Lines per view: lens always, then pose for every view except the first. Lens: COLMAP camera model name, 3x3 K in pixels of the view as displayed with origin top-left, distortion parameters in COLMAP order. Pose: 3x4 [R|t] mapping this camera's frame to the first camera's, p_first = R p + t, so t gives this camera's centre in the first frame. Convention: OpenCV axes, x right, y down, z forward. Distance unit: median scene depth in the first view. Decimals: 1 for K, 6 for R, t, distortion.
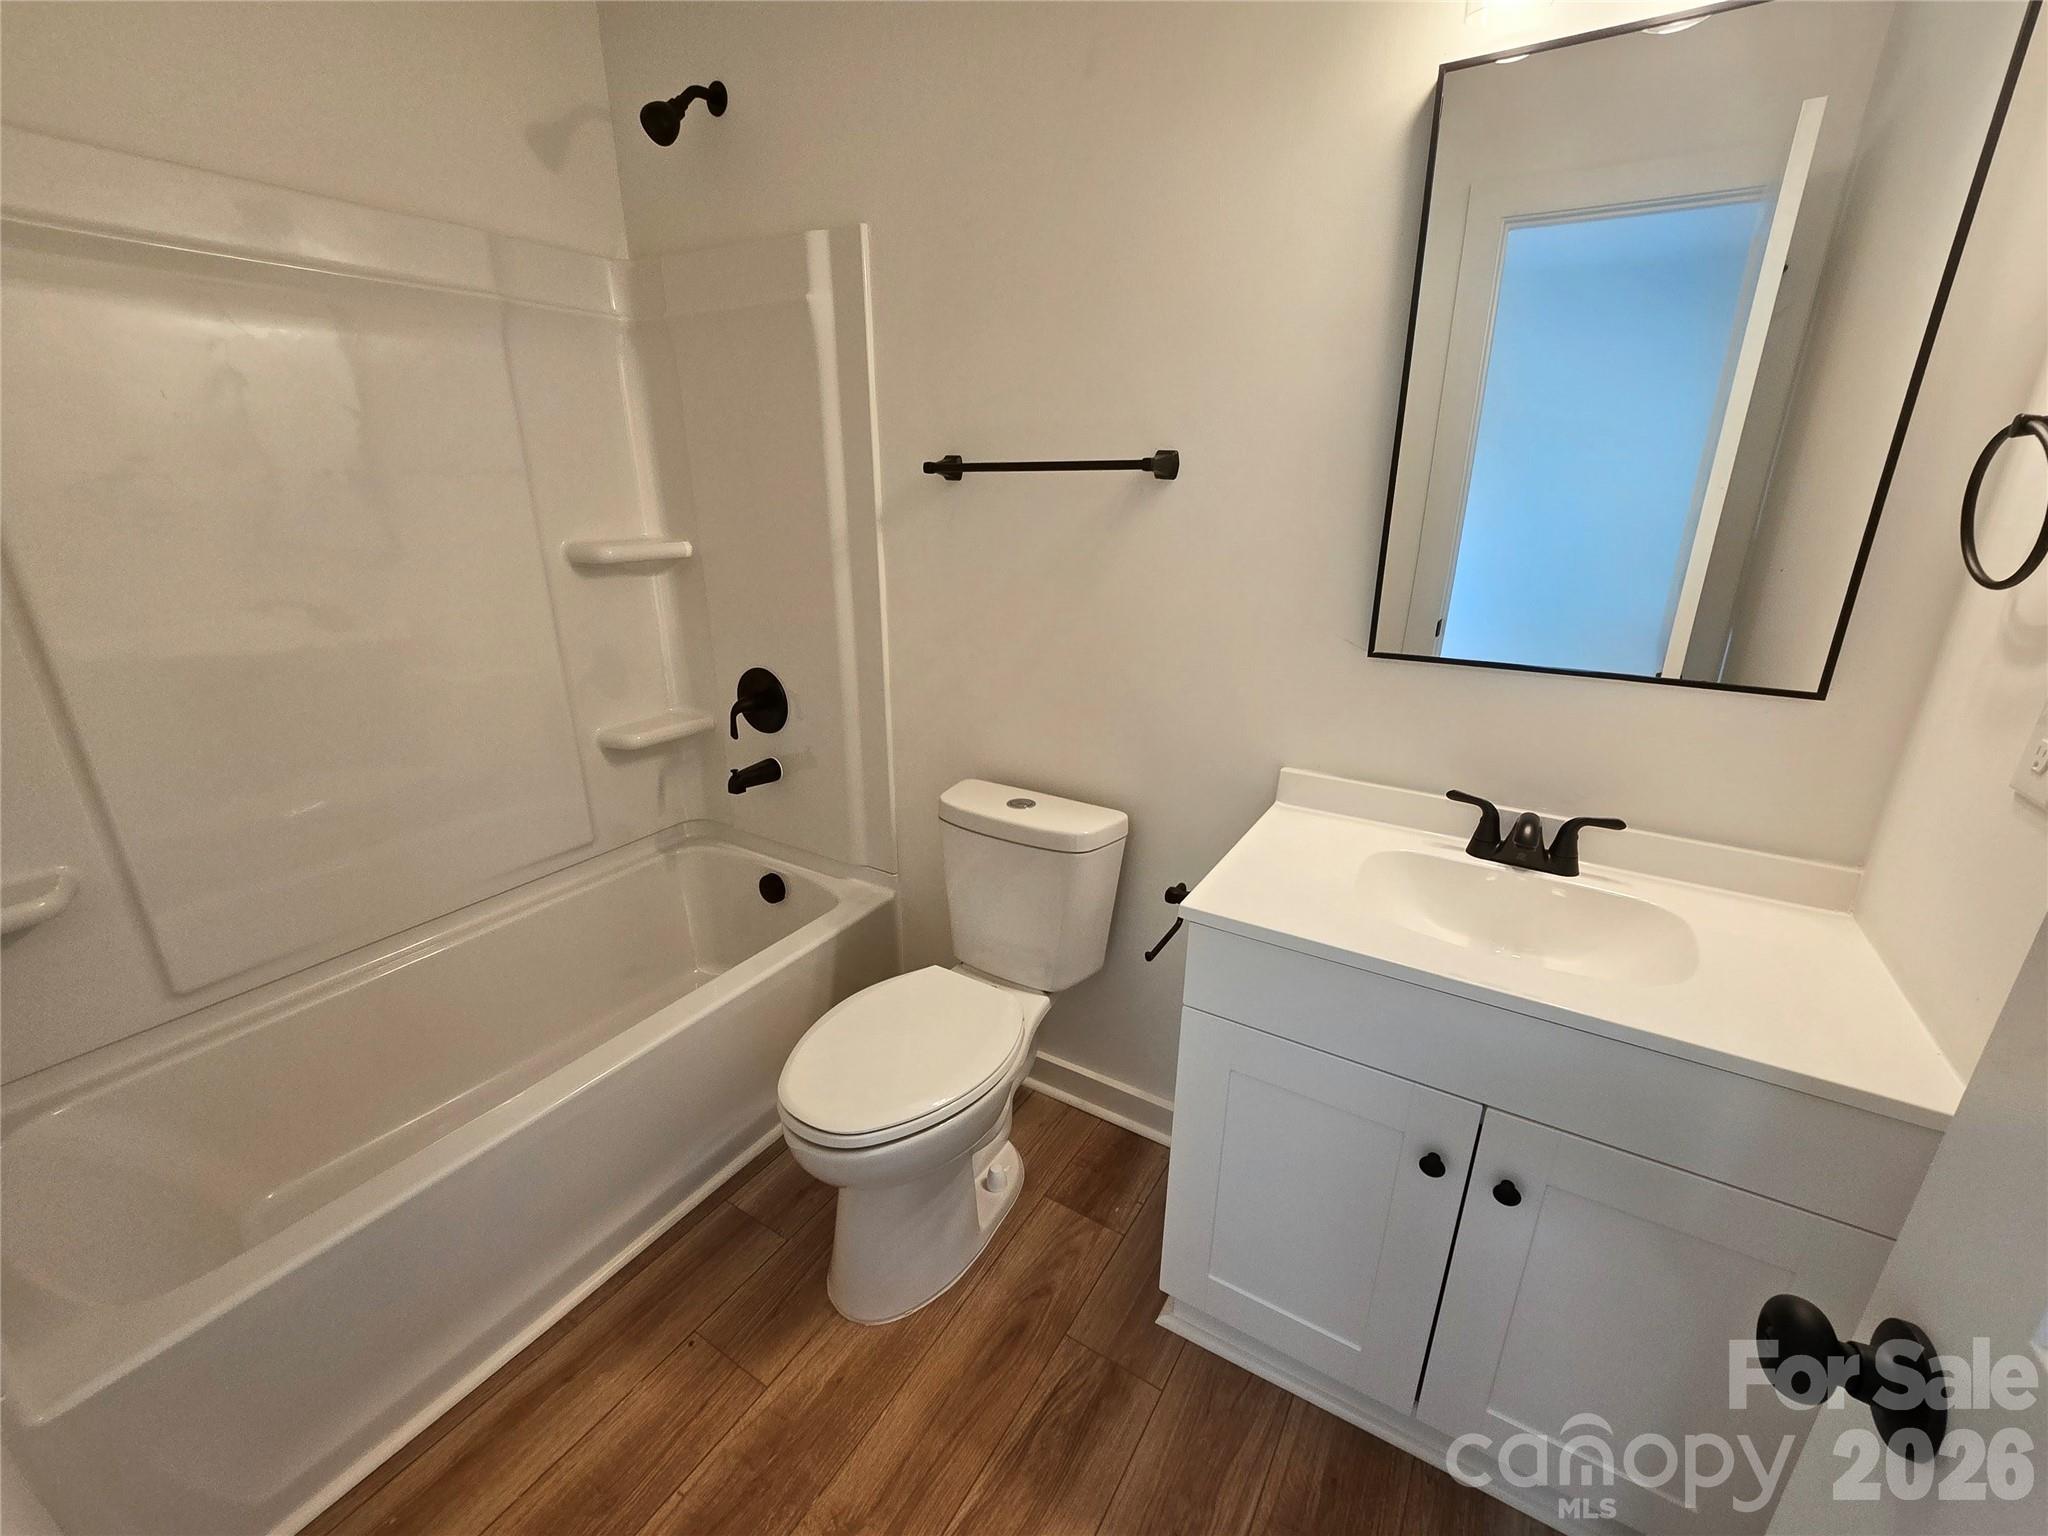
lens RADIAL K [[827.5, 0, 1055.6], [0, 827.5, 754.0], [0, 0, 1]] dist [0.010531, 0.000057]
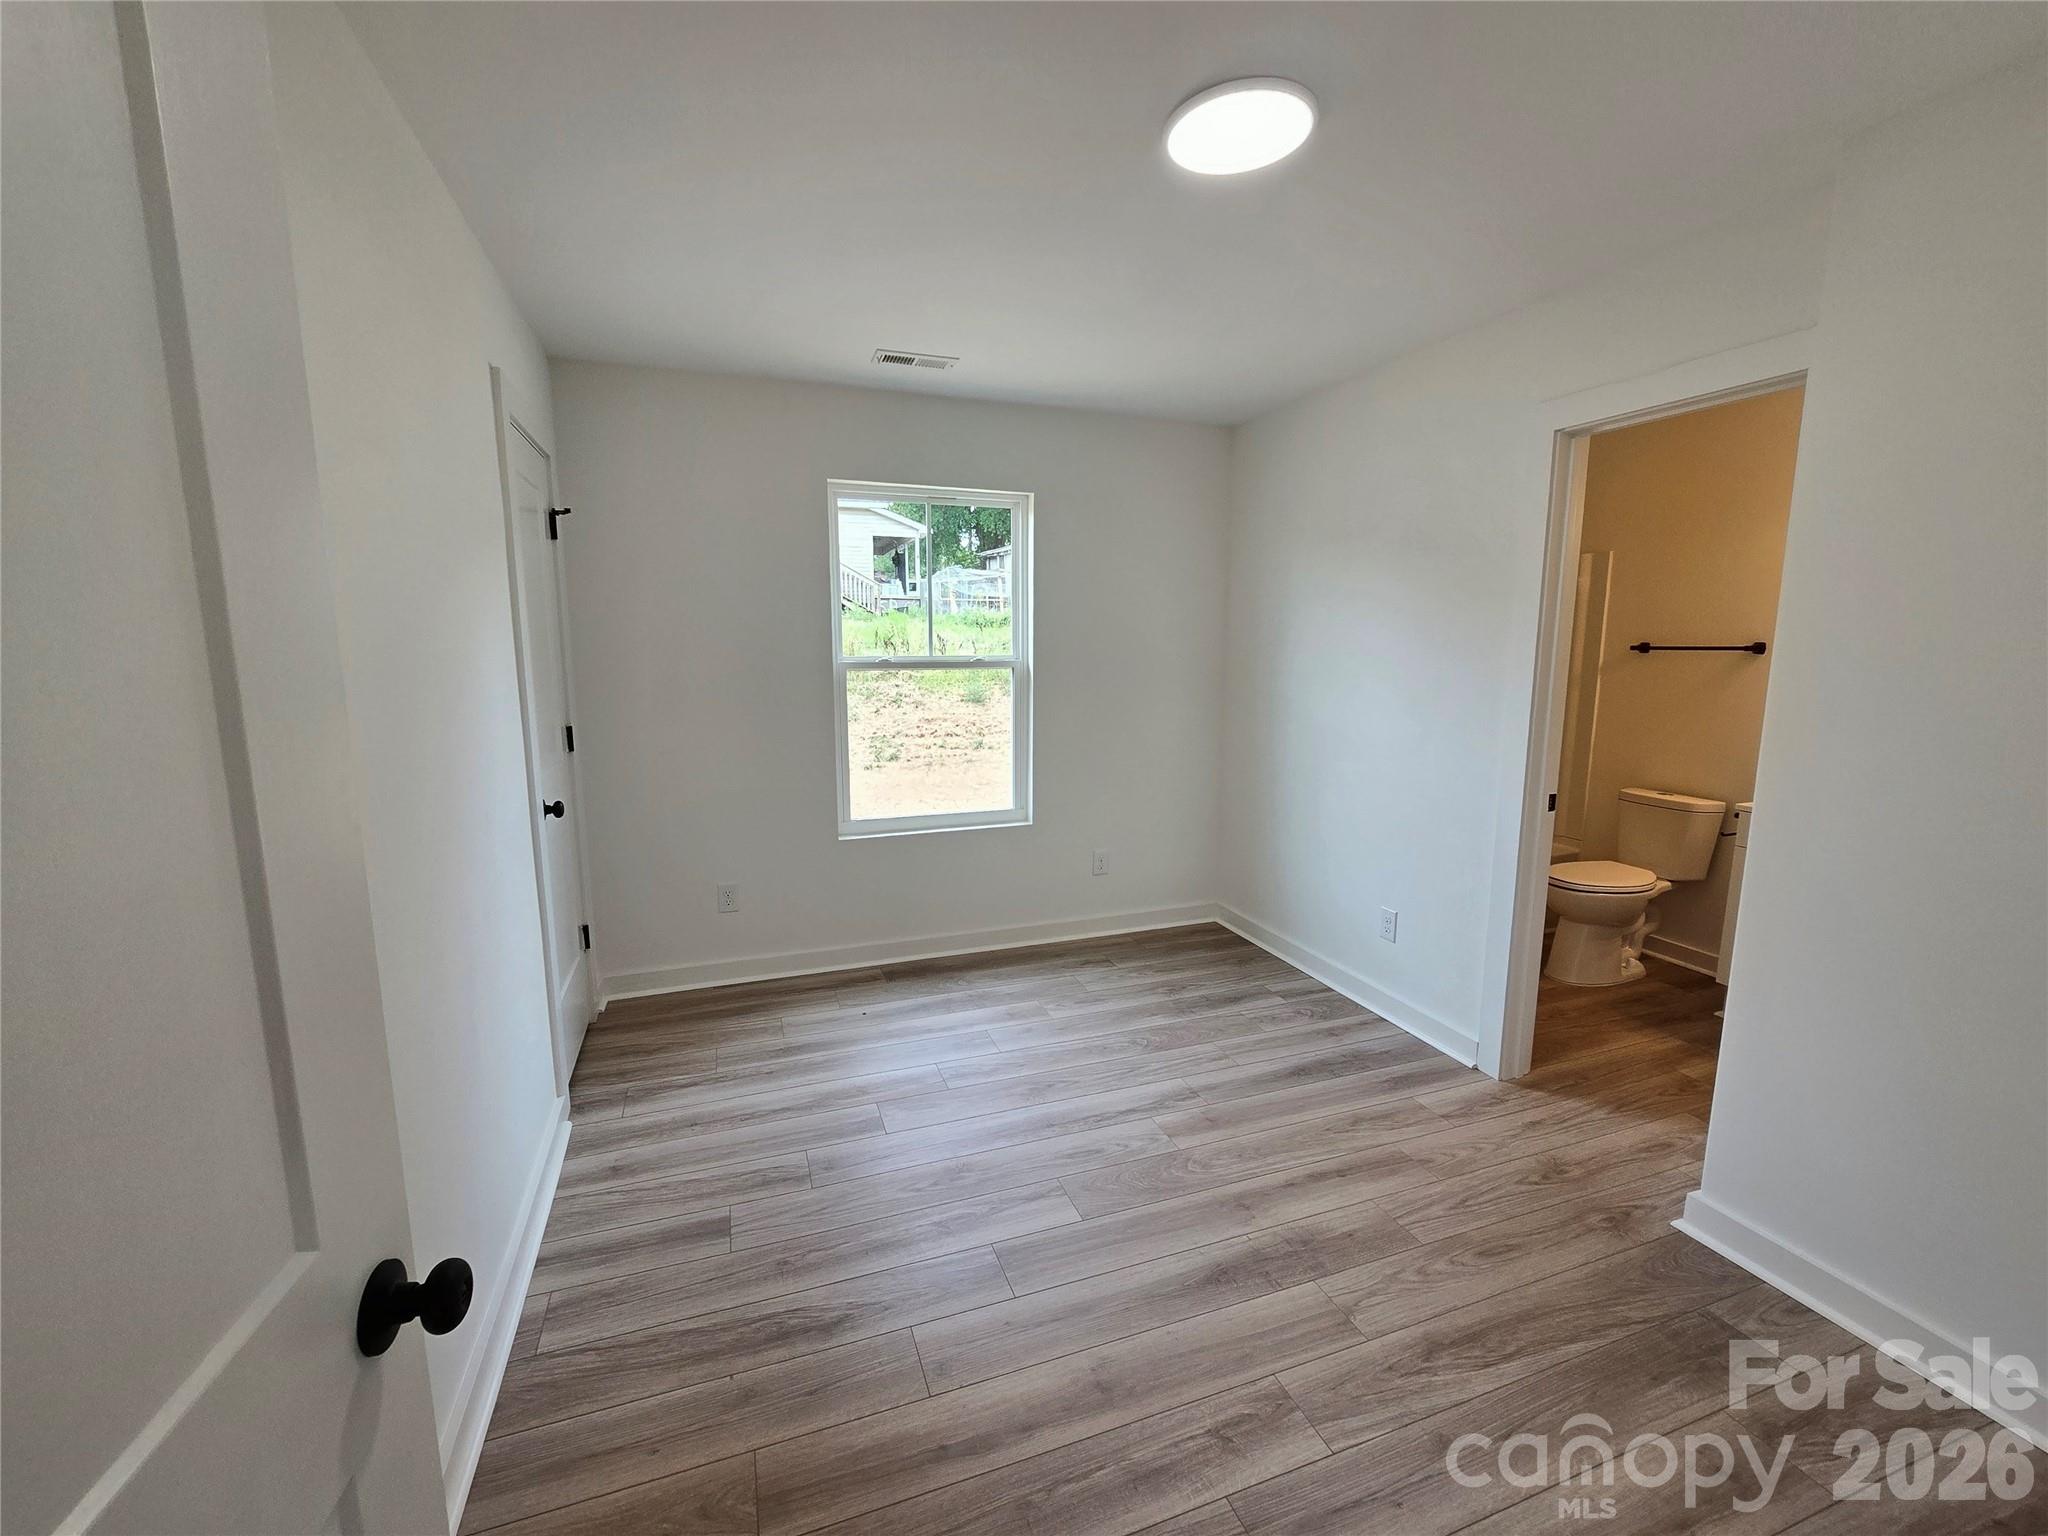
lens RADIAL K [[848.3, 0, 1033.5], [0, 848.3, 764.2], [0, 0, 1]] dist [-0.001757, 0.000375]
pose [[0.772824, 0.085535, -0.628829, 0.073875], [-0.192622, 0.975746, -0.104006, 0.558951], [0.604681, 0.201505, 0.770556, -1.833393]]
